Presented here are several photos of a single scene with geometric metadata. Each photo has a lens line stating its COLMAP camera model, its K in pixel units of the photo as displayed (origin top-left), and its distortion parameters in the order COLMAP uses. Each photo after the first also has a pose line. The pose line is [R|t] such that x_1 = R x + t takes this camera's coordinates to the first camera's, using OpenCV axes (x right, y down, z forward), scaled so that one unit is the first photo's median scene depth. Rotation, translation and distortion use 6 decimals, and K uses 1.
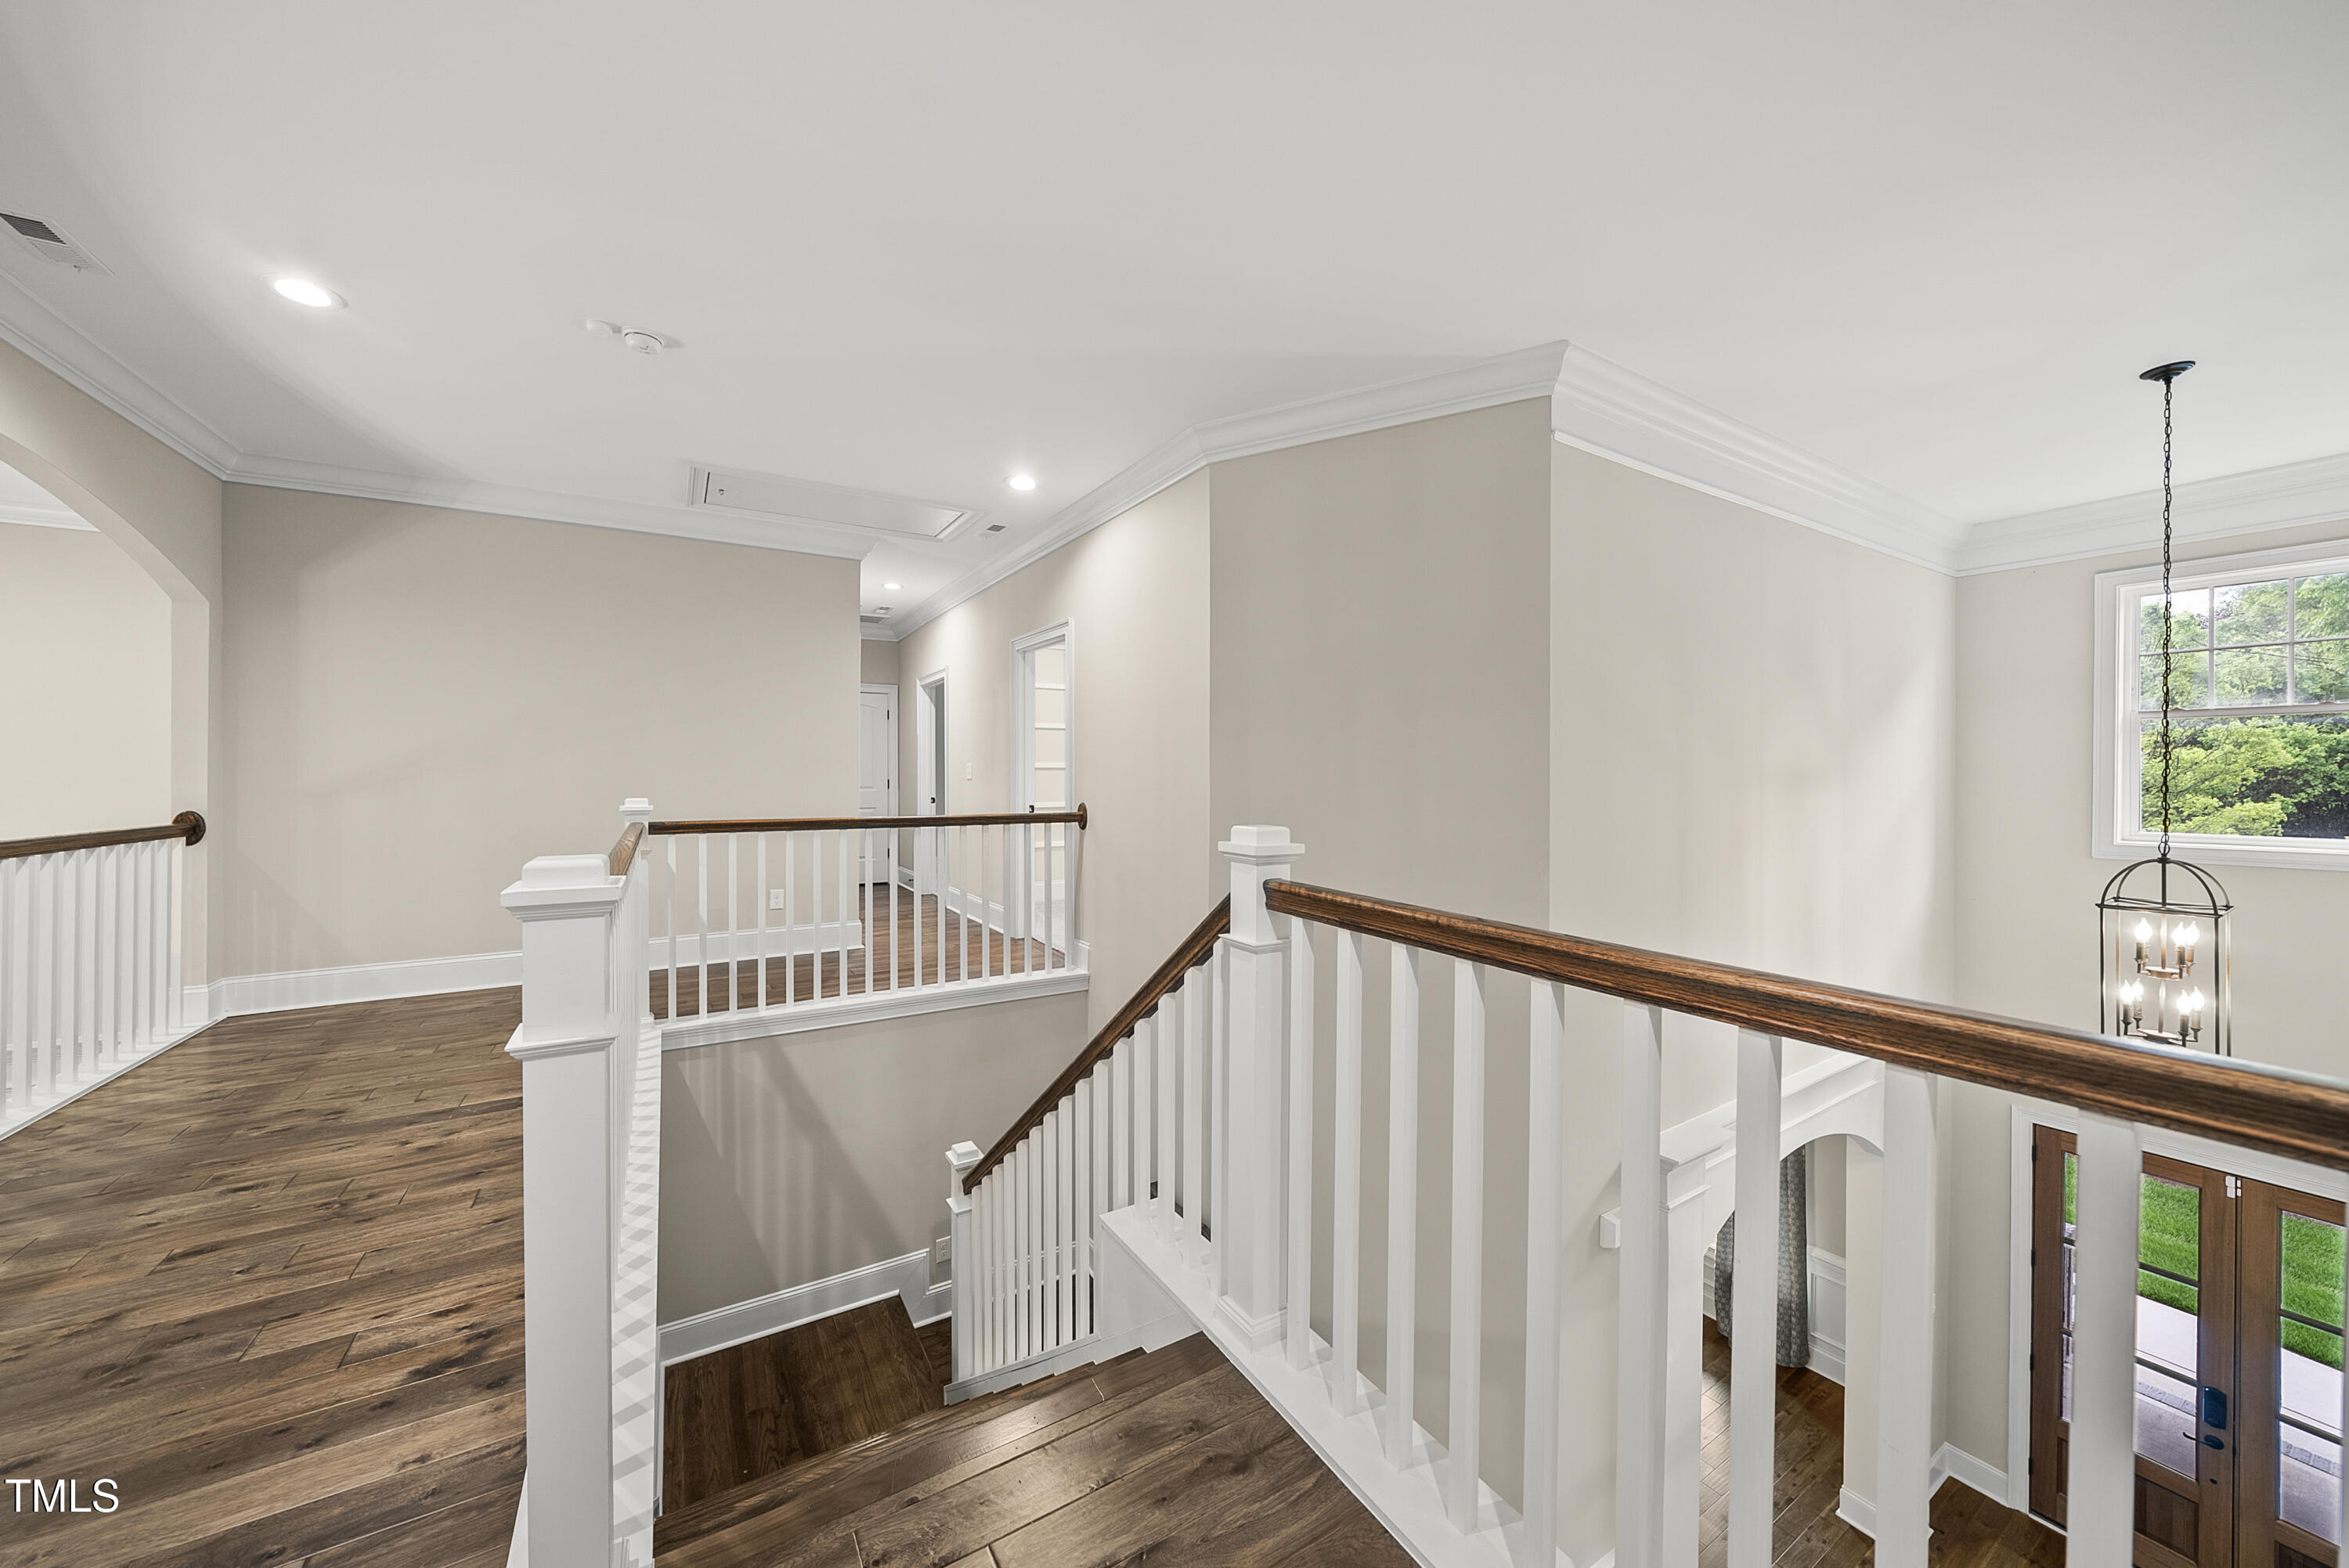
lens RADIAL K [[803.1, 0, 1175.4], [0, 803.1, 792.0], [0, 0, 1]] dist [-0.014743, 0.000048]
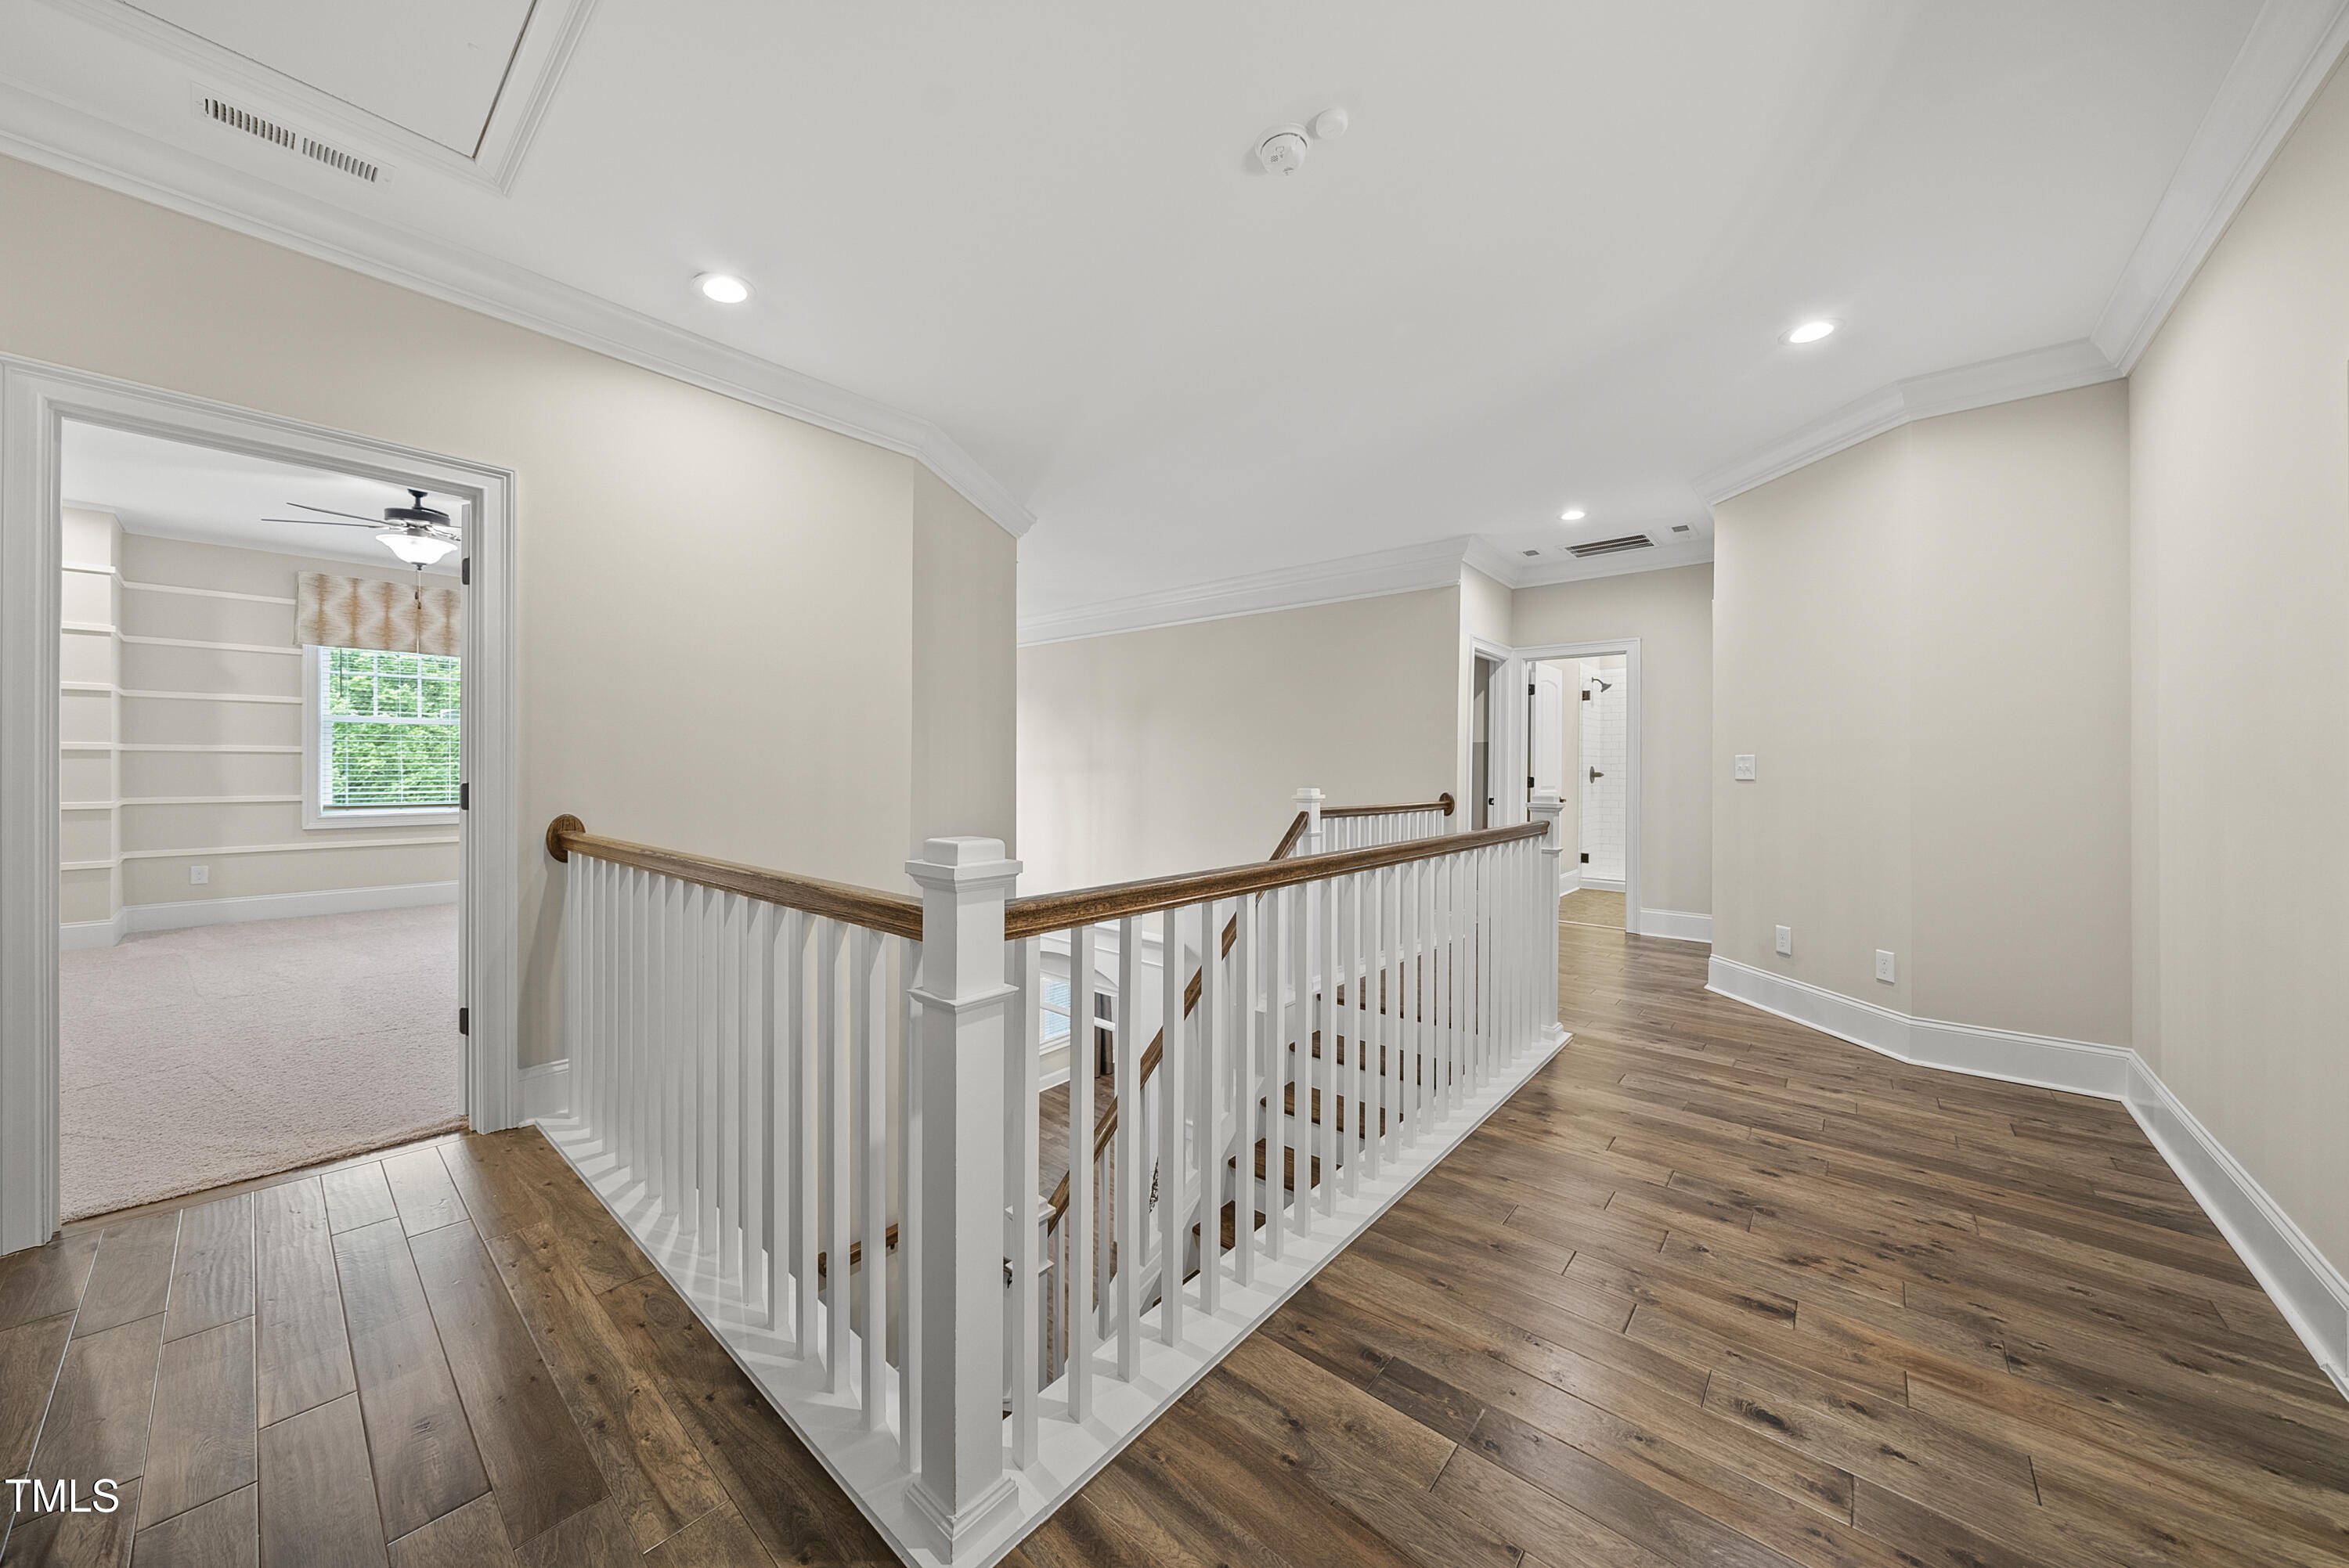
lens RADIAL K [[804.9, 0, 1150.6], [0, 804.9, 774.5], [0, 0, 1]] dist [-0.004860, -0.000098]
pose [[-0.275208, -0.014734, 0.961272, -2.116024], [-0.005627, 0.999890, 0.013715, -0.027313], [-0.961368, -0.001635, -0.275261, 2.109332]]
